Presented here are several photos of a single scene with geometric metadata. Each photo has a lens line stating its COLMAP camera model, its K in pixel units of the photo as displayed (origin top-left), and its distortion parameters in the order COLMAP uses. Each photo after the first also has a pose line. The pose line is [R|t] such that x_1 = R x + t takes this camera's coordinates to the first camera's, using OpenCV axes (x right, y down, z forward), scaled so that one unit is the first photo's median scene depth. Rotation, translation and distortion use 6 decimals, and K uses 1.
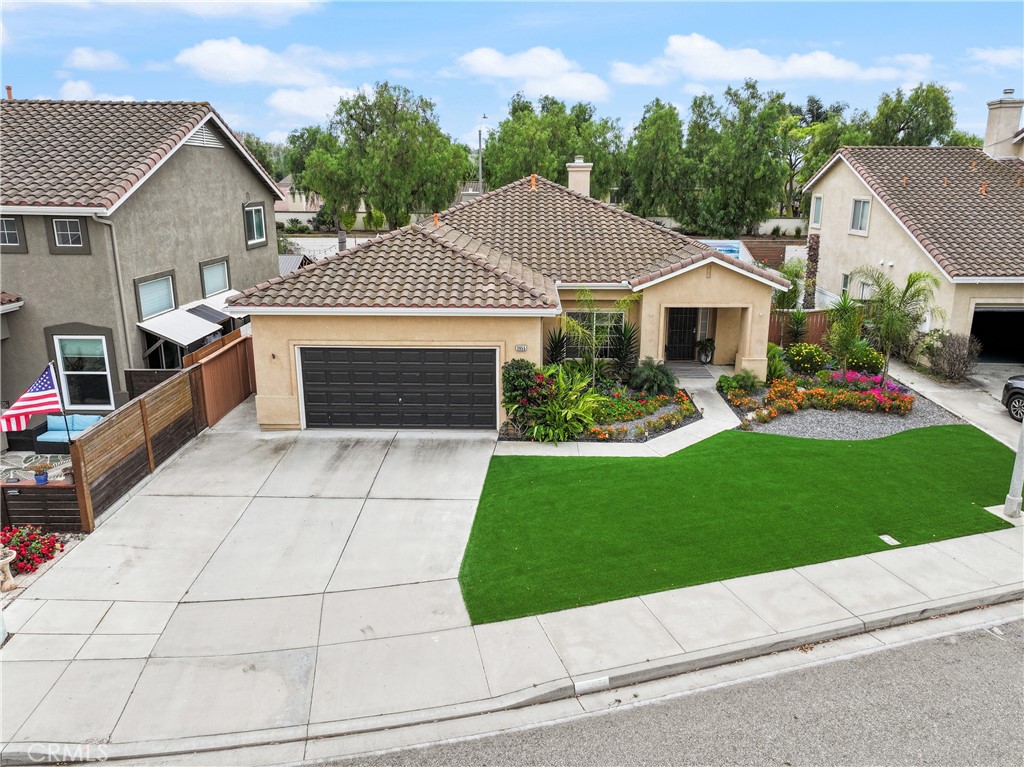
lens RADIAL K [[764.3, 0, 512.0], [0, 764.3, 383.5], [0, 0, 1]] dist [0.000840, 0.005711]
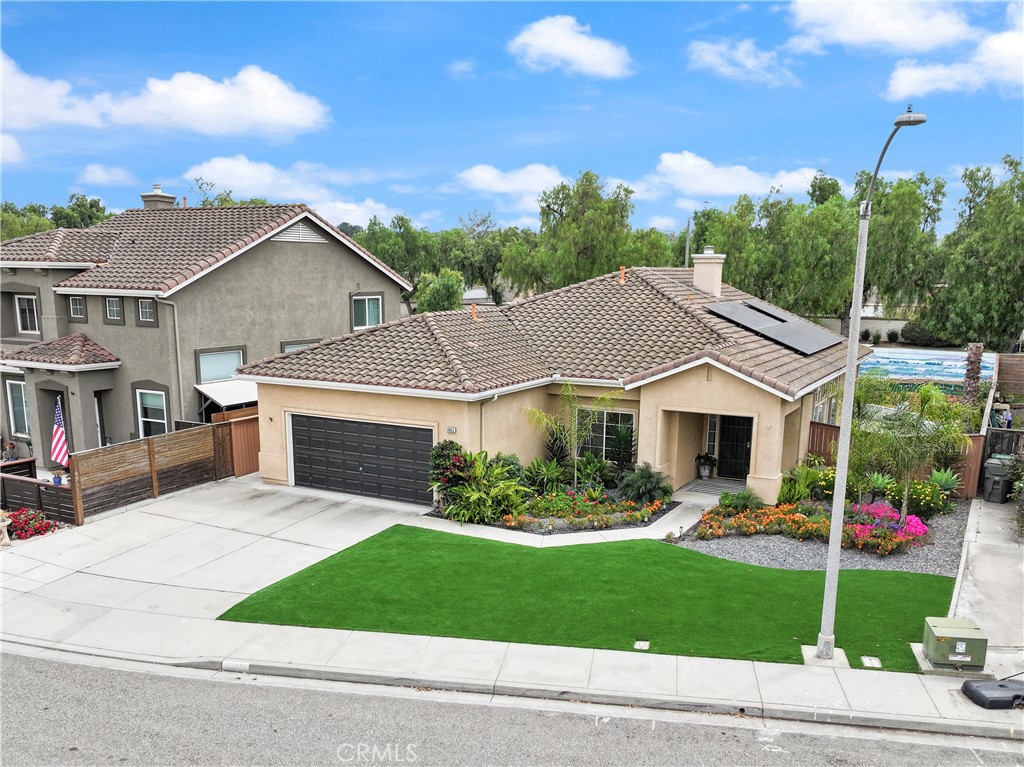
lens RADIAL K [[932.6, 0, 473.3], [0, 932.6, 491.4], [0, 0, 1]] dist [0.003621, -0.007128]
pose [[0.873317, 0.116403, -0.473042, 0.640231], [-0.130994, 0.991381, 0.002114, 0.029647], [0.469211, 0.060120, 0.881037, -0.107387]]
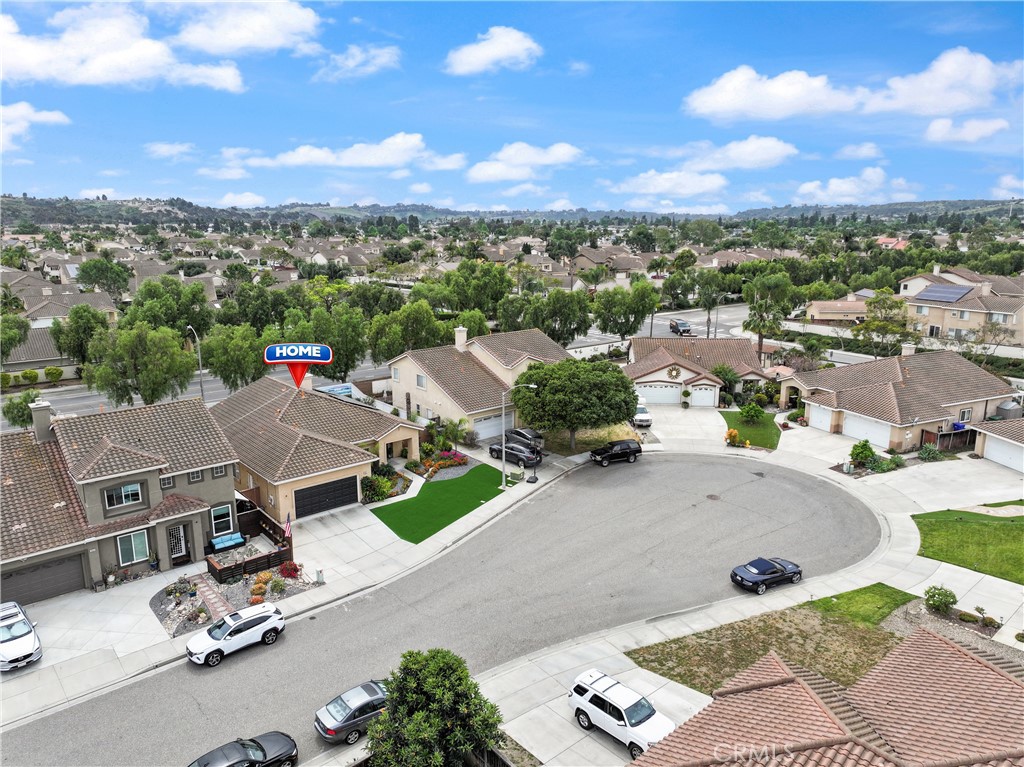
lens RADIAL K [[764.3, 0, 512.0], [0, 764.3, 383.5], [0, 0, 1]] dist [0.000840, 0.005711]
pose [[0.757259, -0.155968, 0.634218, -1.368793], [0.177388, 0.983680, 0.030106, -0.370353], [-0.628564, 0.089704, 0.772568, -1.671144]]
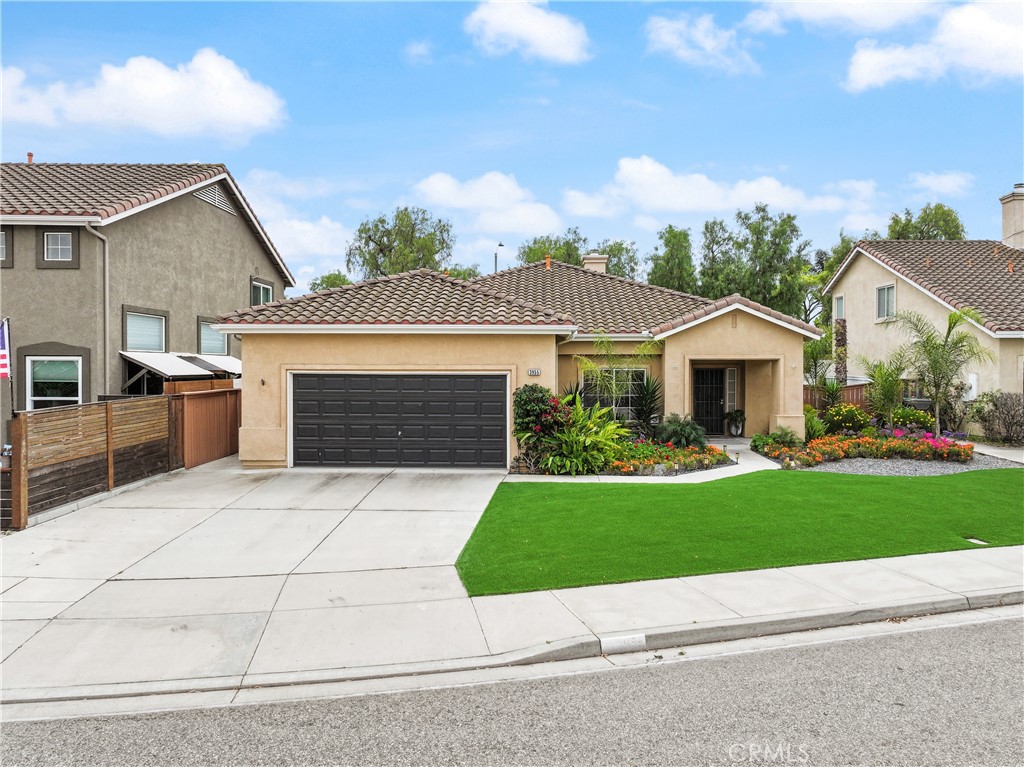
lens RADIAL K [[776.4, 0, 521.6], [0, 776.4, 370.7], [0, 0, 1]] dist [0.002047, 0.006876]
pose [[0.999949, 0.001040, -0.010068, 0.005951], [-0.003585, 0.966626, -0.256168, 0.184770], [0.009465, 0.256191, 0.966580, 0.101307]]
